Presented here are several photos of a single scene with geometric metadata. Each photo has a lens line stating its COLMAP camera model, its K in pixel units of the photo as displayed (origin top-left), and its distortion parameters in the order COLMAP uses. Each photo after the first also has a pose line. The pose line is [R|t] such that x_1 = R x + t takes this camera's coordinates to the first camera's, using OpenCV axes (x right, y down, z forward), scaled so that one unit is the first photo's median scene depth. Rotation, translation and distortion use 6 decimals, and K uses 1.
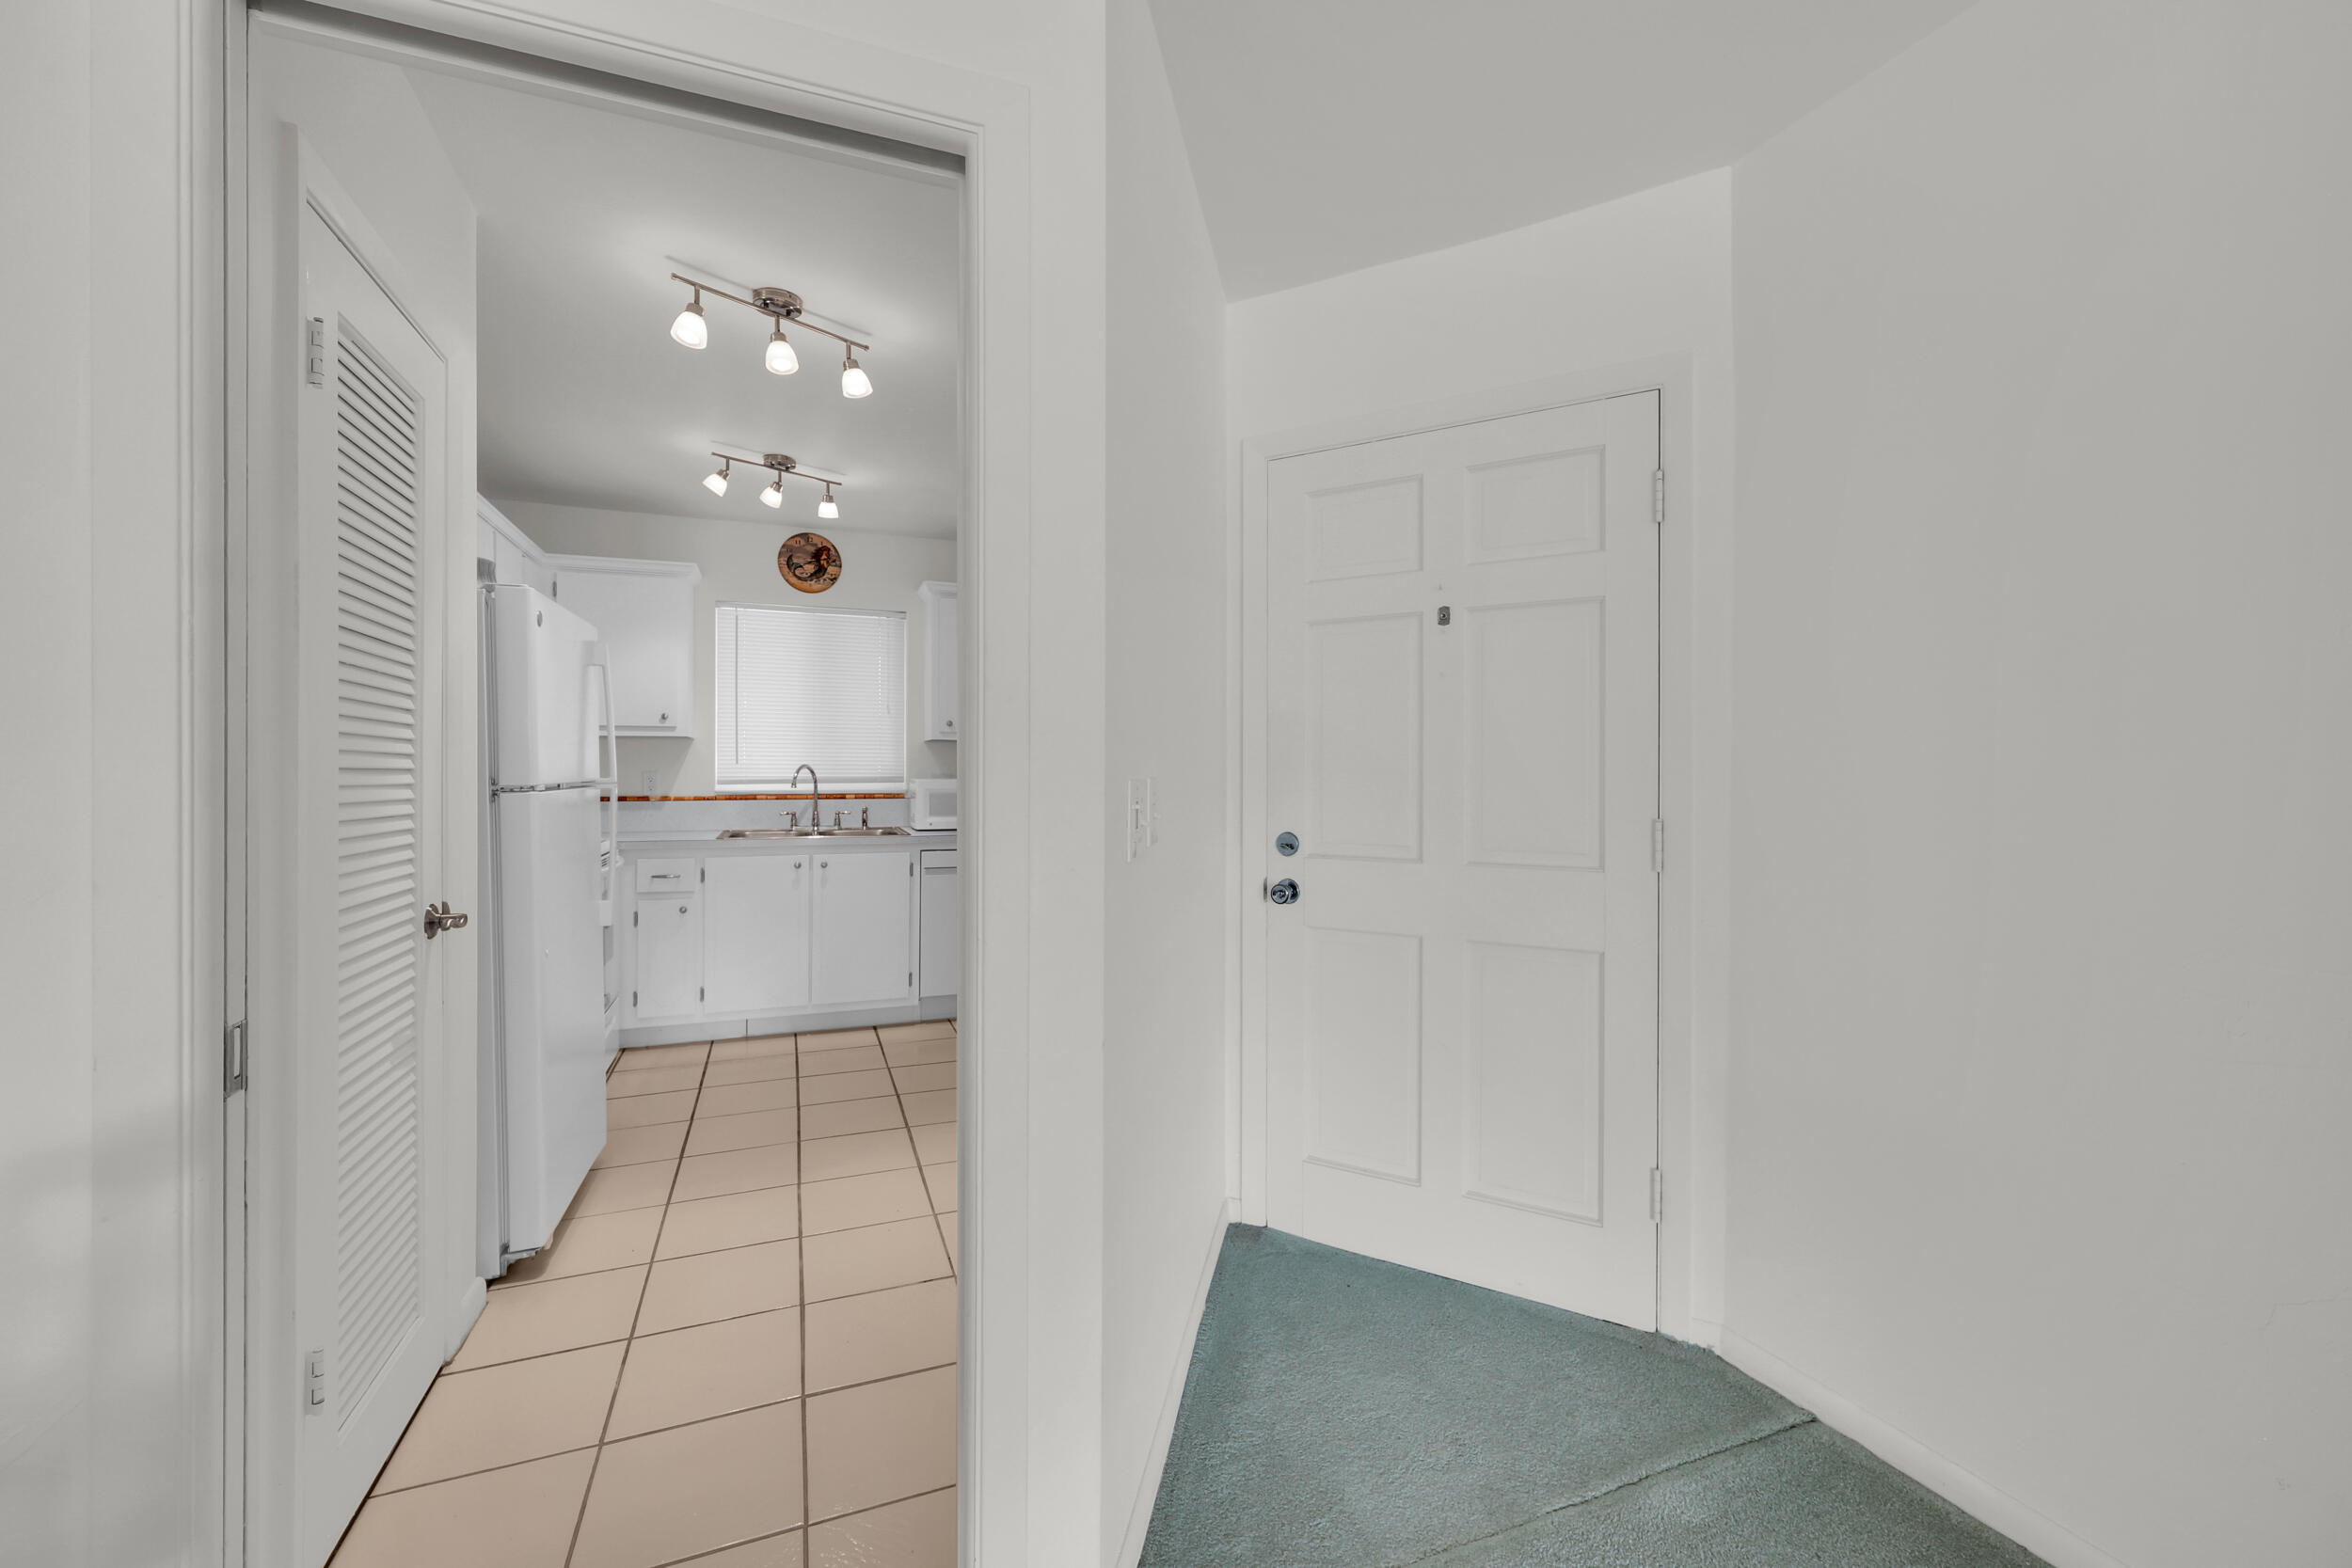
lens RADIAL K [[1002.6, 0, 1181.9], [0, 1002.6, 773.6], [0, 0, 1]] dist [-0.000014, -0.000108]
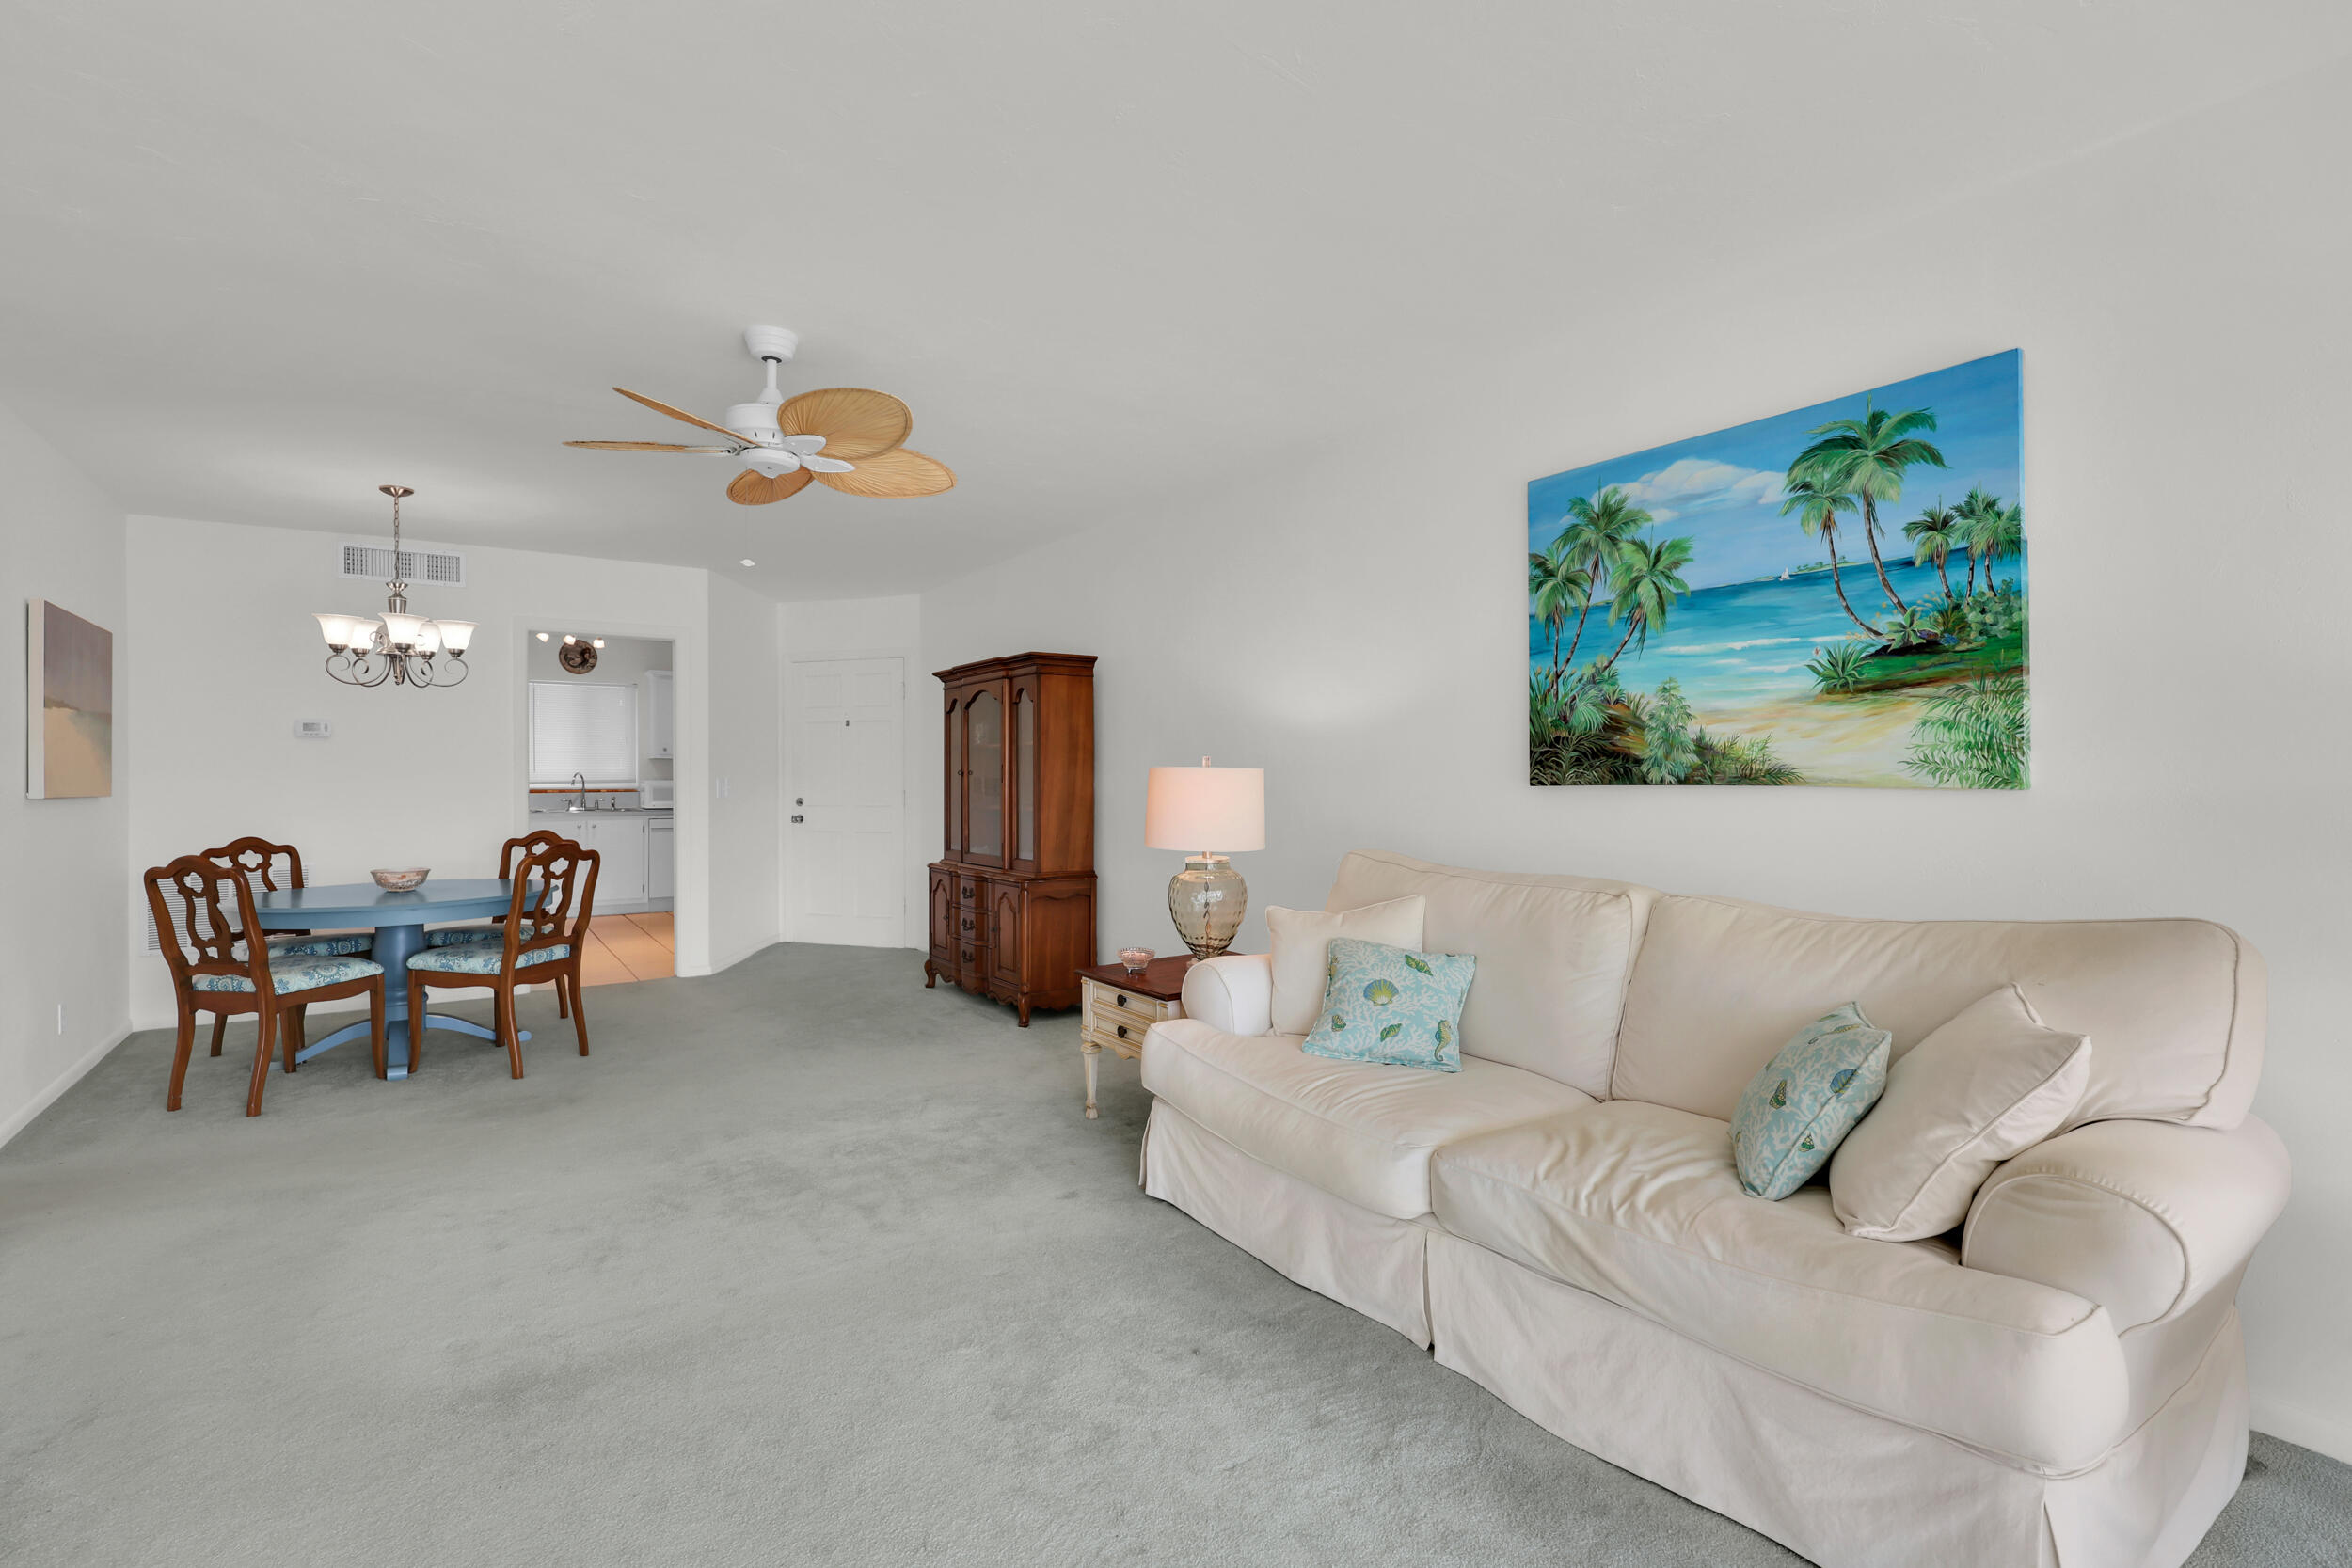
lens RADIAL K [[1091.5, 0, 1173.5], [0, 1091.5, 780.5], [0, 0, 1]] dist [-0.000739, 0.000015]
pose [[0.976309, -0.005690, 0.216305, 0.239371], [0.004844, 0.999978, 0.004442, 0.001229], [-0.216325, -0.003289, 0.976316, -1.127558]]
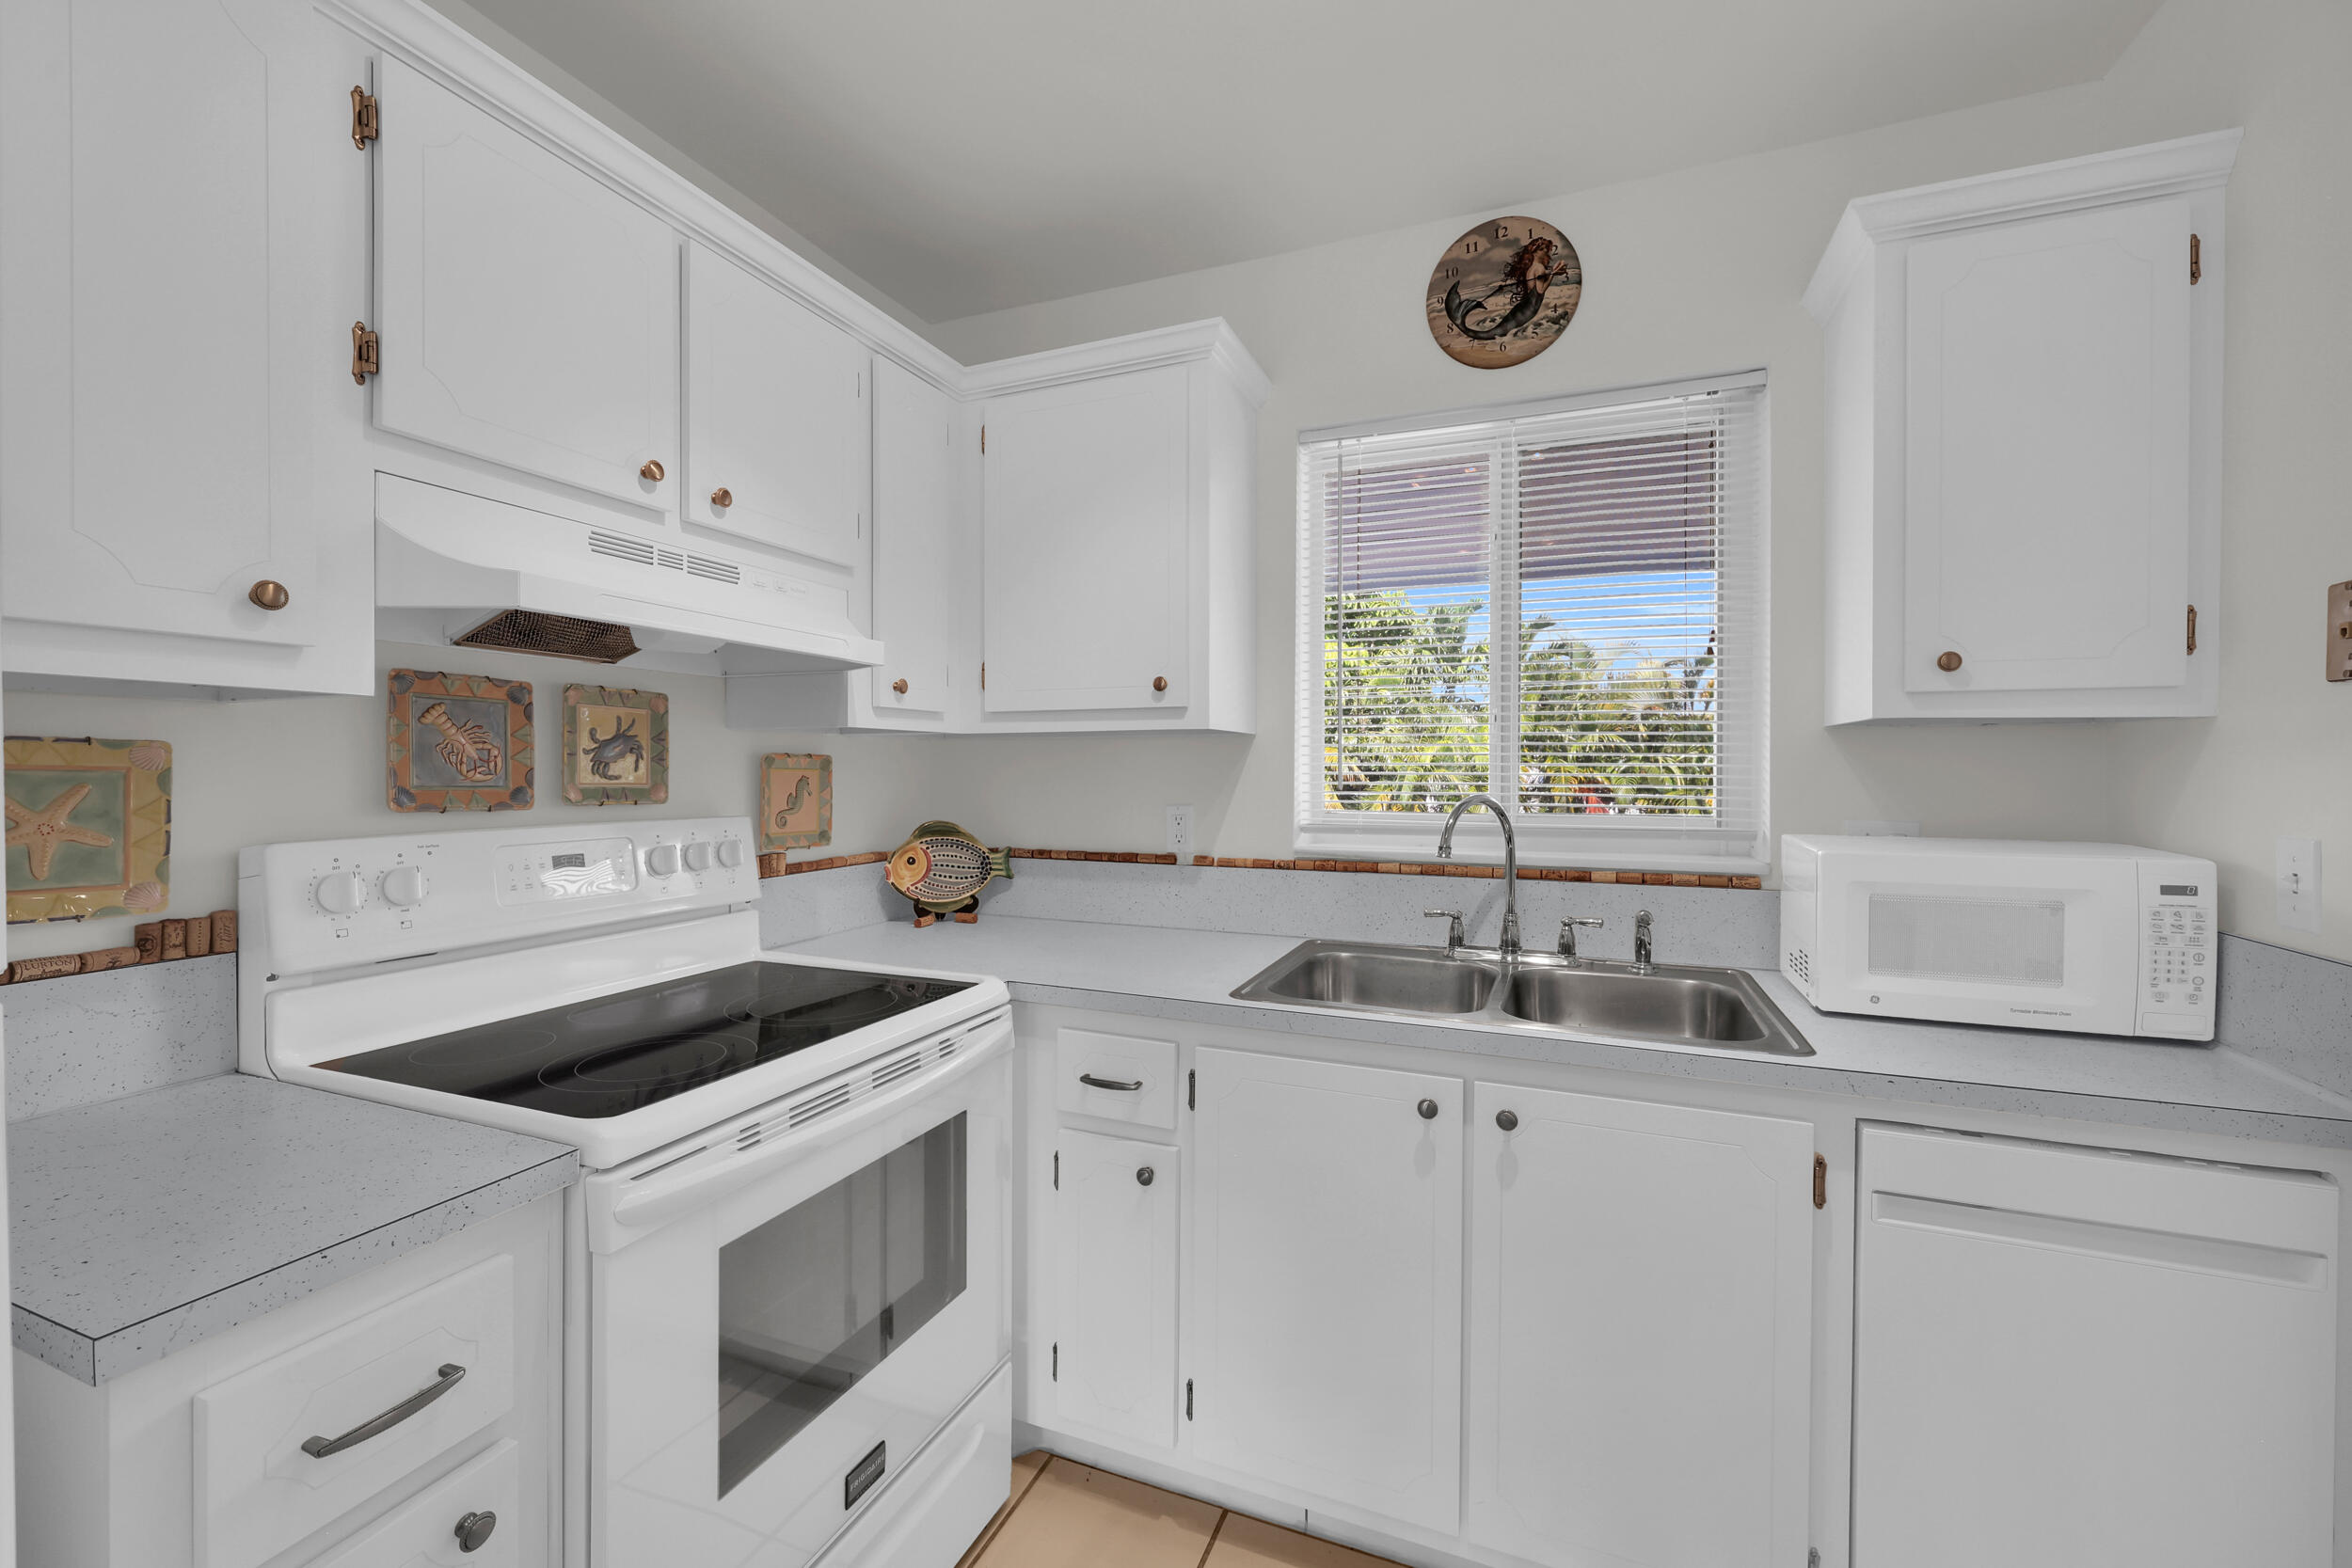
lens RADIAL K [[959.9, 0, 1175.8], [0, 959.9, 776.6], [0, 0, 1]] dist [-0.002451, -0.000128]
pose [[0.722562, 0.003386, -0.691298, -0.206392], [-0.000635, 0.999991, 0.004235, -0.017486], [0.691306, -0.002621, 0.722558, 0.655995]]
